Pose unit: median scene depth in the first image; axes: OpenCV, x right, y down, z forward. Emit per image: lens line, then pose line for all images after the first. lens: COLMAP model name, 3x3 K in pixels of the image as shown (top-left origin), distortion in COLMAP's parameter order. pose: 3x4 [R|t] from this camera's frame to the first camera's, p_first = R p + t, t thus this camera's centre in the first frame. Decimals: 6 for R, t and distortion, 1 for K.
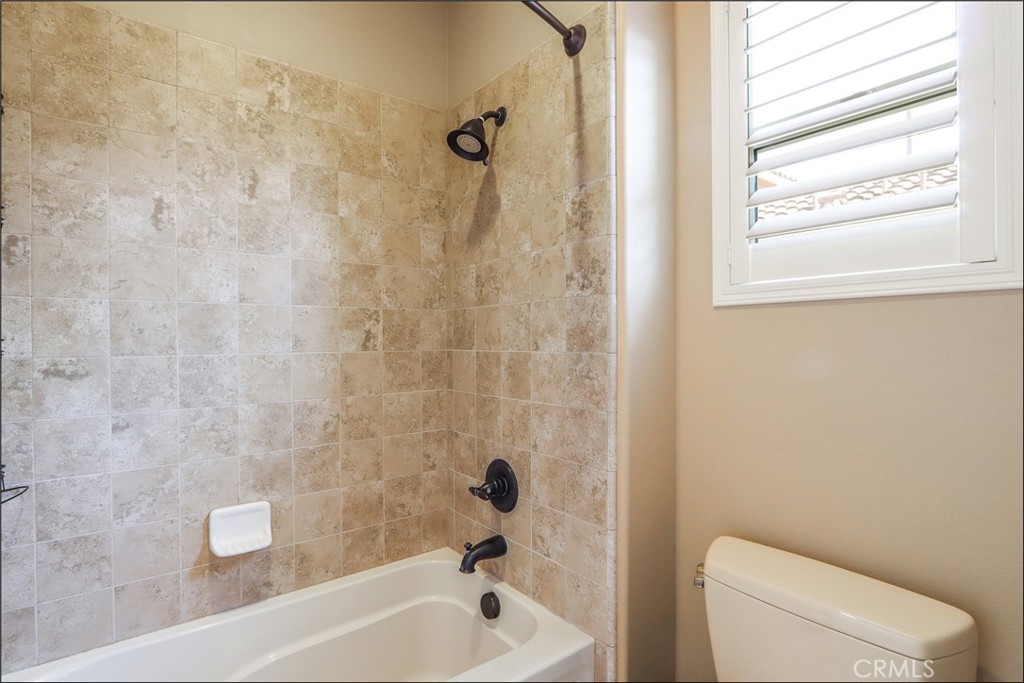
lens RADIAL K [[499.3, 0, 514.3], [0, 499.3, 342.8], [0, 0, 1]] dist [-0.019268, 0.002405]
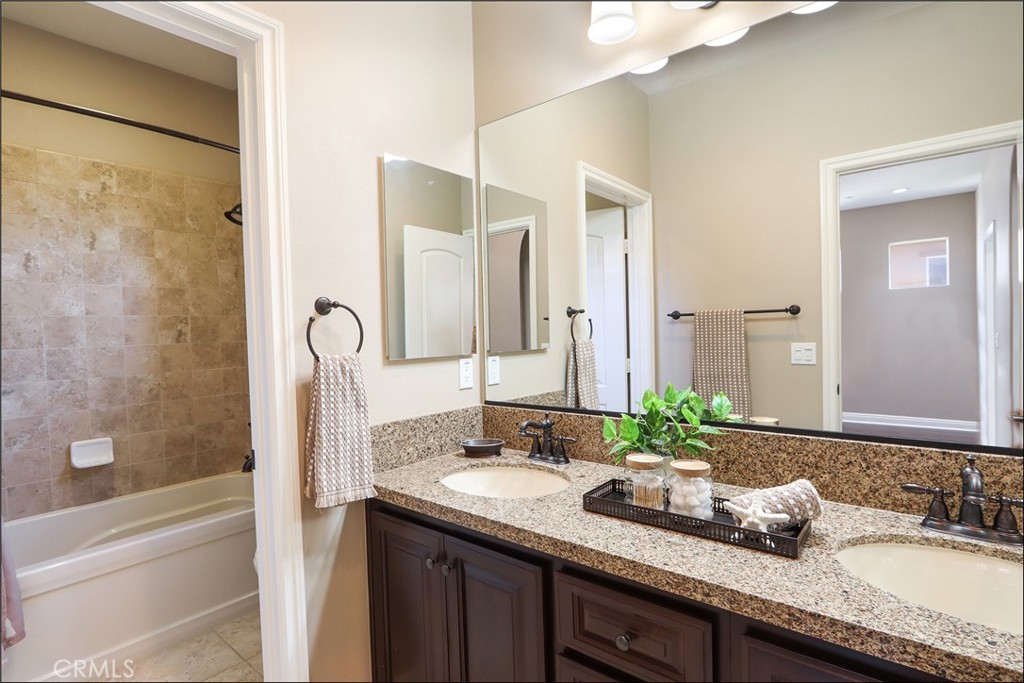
lens RADIAL K [[499.3, 0, 509.7], [0, 499.3, 342.8], [0, 0, 1]] dist [-0.019268, 0.002405]
pose [[0.980336, -0.021788, 0.196130, 0.469415], [0.016927, 0.999507, 0.026431, -0.009384], [-0.196610, -0.022592, 0.980222, -0.823711]]
